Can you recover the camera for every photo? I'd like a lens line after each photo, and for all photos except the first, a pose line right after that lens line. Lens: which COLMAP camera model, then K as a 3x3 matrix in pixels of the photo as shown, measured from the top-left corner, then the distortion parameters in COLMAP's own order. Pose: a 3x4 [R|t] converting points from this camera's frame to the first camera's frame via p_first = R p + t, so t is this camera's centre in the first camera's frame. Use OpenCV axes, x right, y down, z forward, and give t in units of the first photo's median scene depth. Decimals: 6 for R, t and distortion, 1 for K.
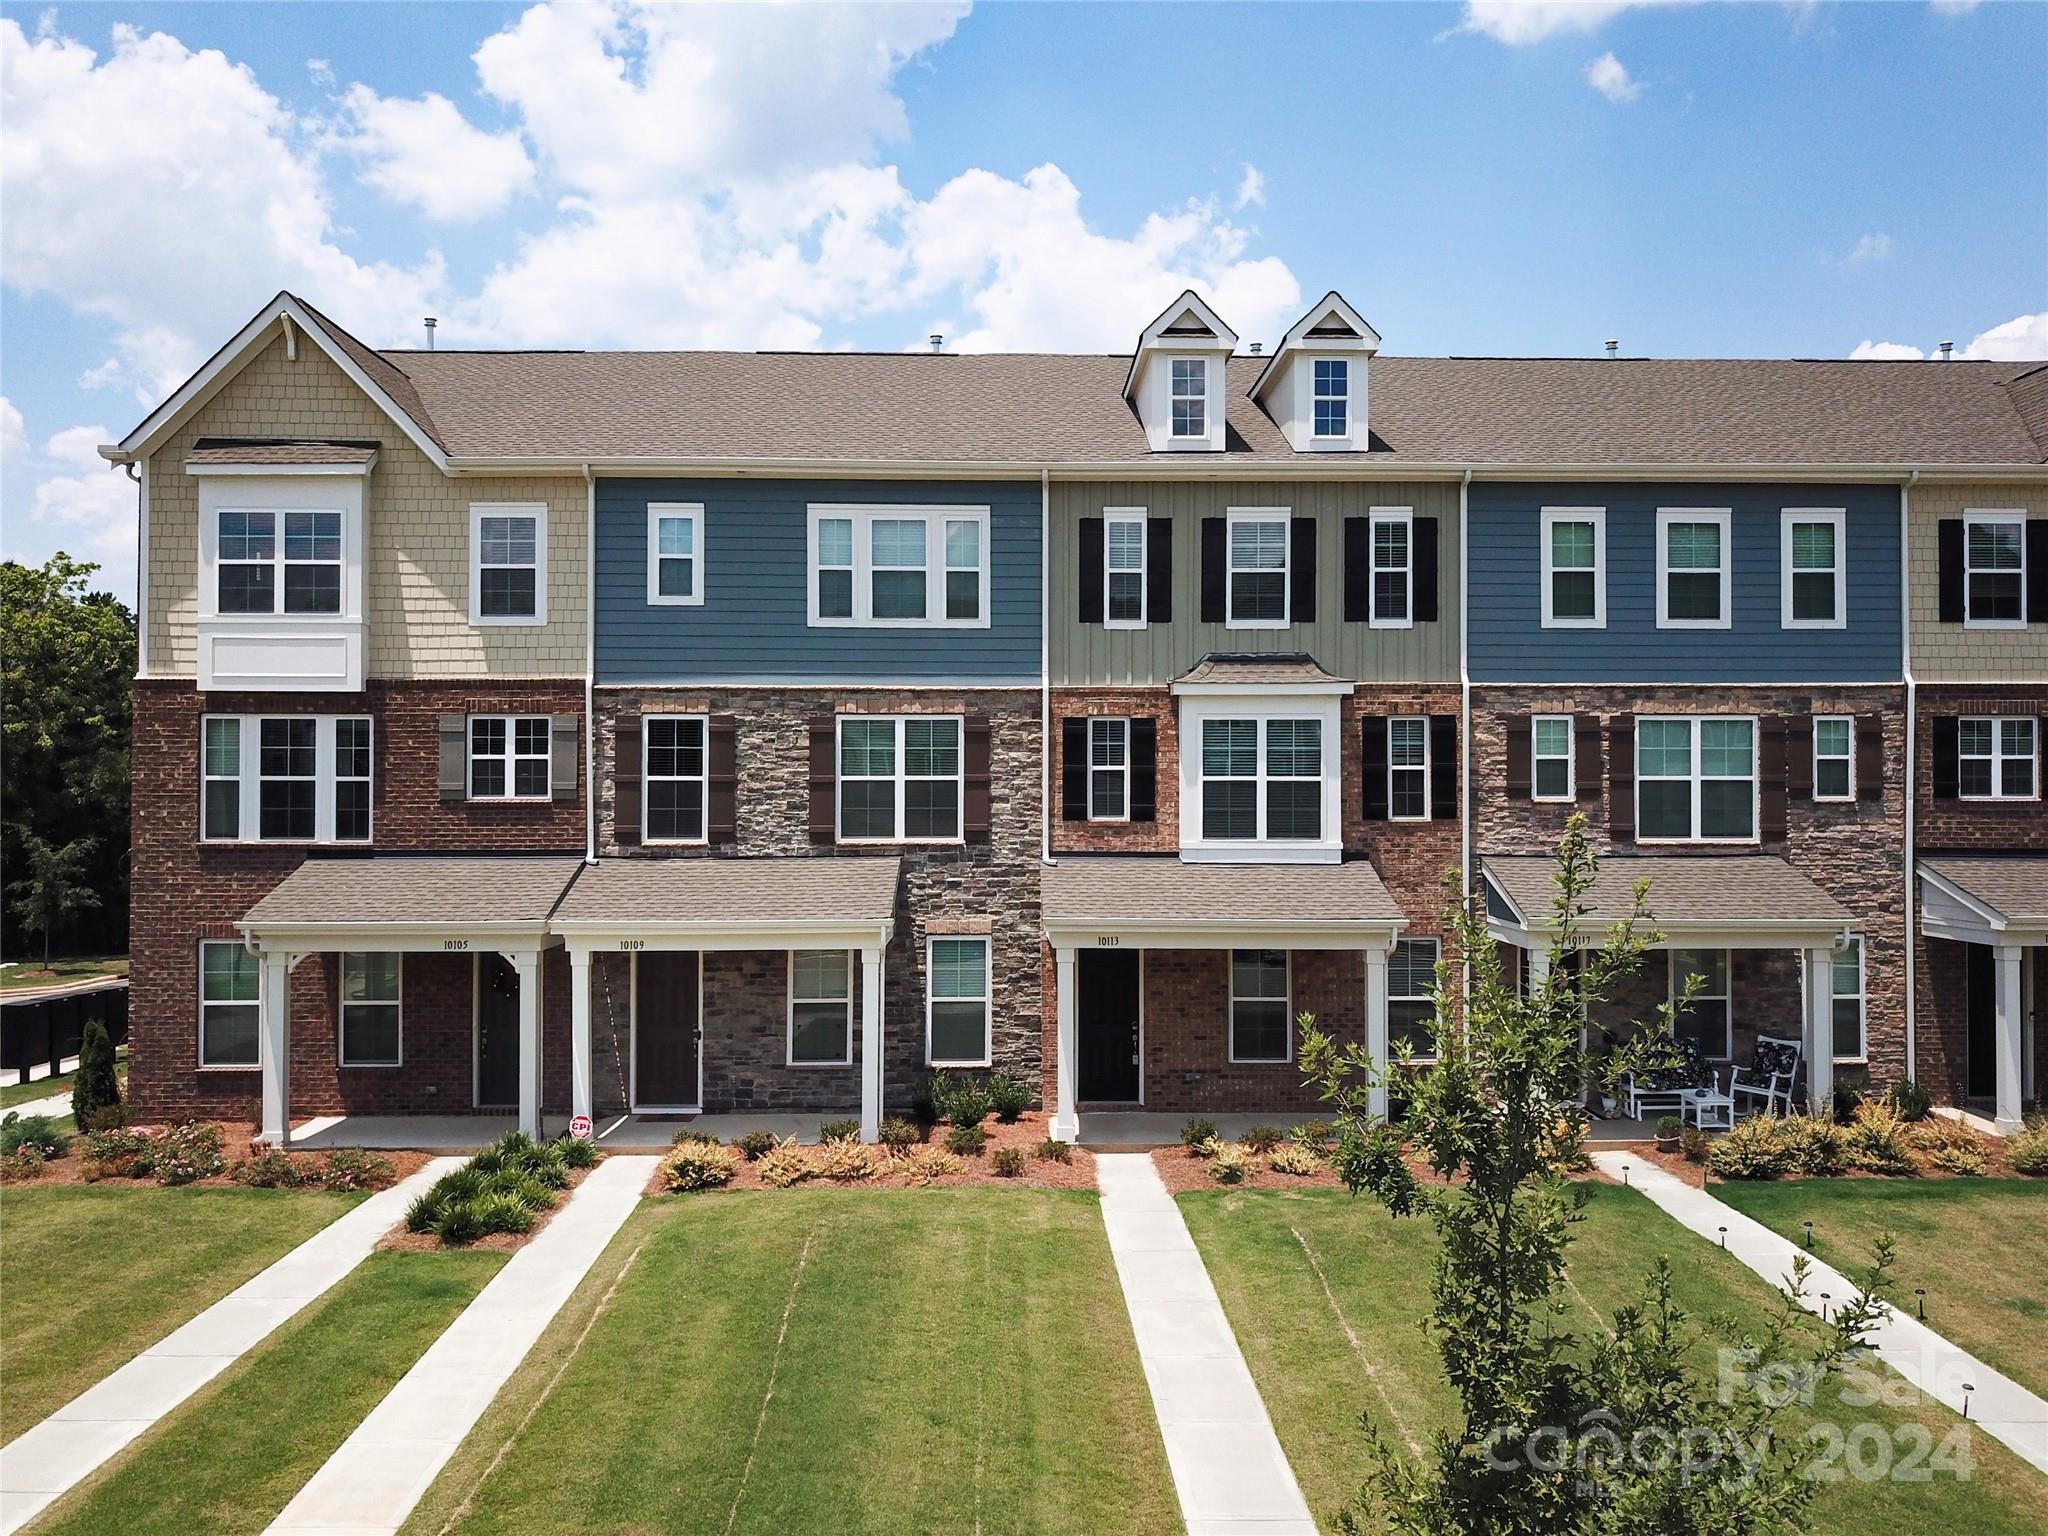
lens RADIAL K [[1562.0, 0, 1039.3], [0, 1562.0, 769.1], [0, 0, 1]] dist [0.010538, -0.016070]
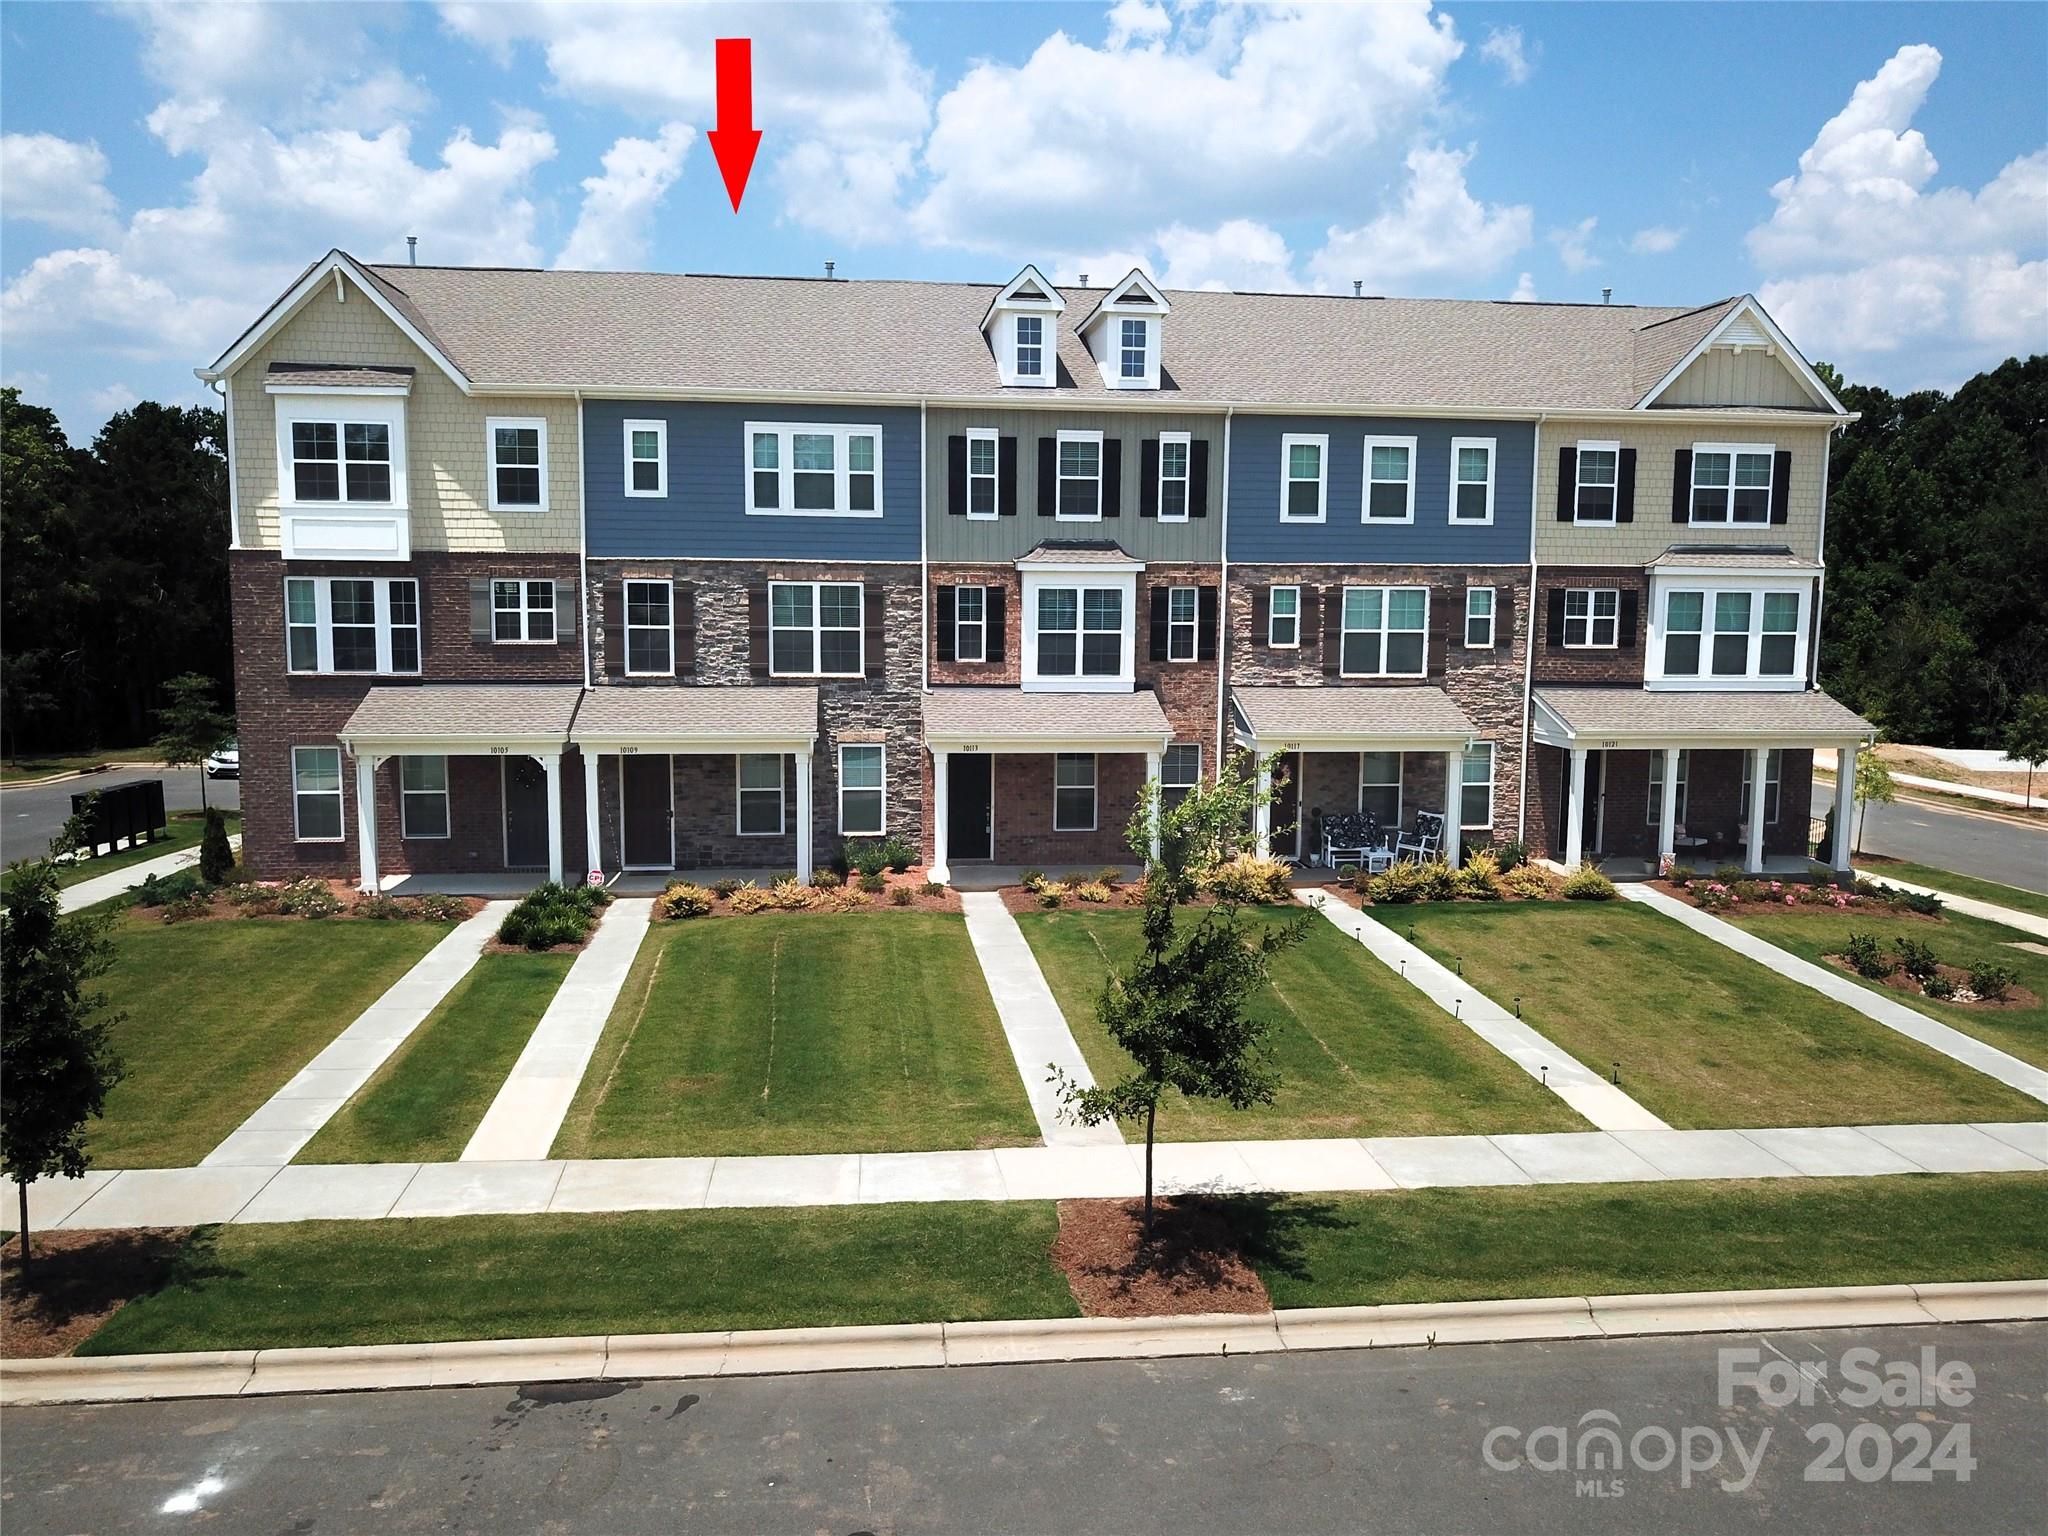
lens RADIAL K [[1562.0, 0, 1028.5], [0, 1562.0, 812.7], [0, 0, 1]] dist [0.010538, -0.016070]
pose [[0.995655, -0.005071, 0.092977, -0.033066], [-0.009838, 0.987198, 0.159195, -0.055070], [-0.092594, -0.159418, 0.982859, -0.392454]]
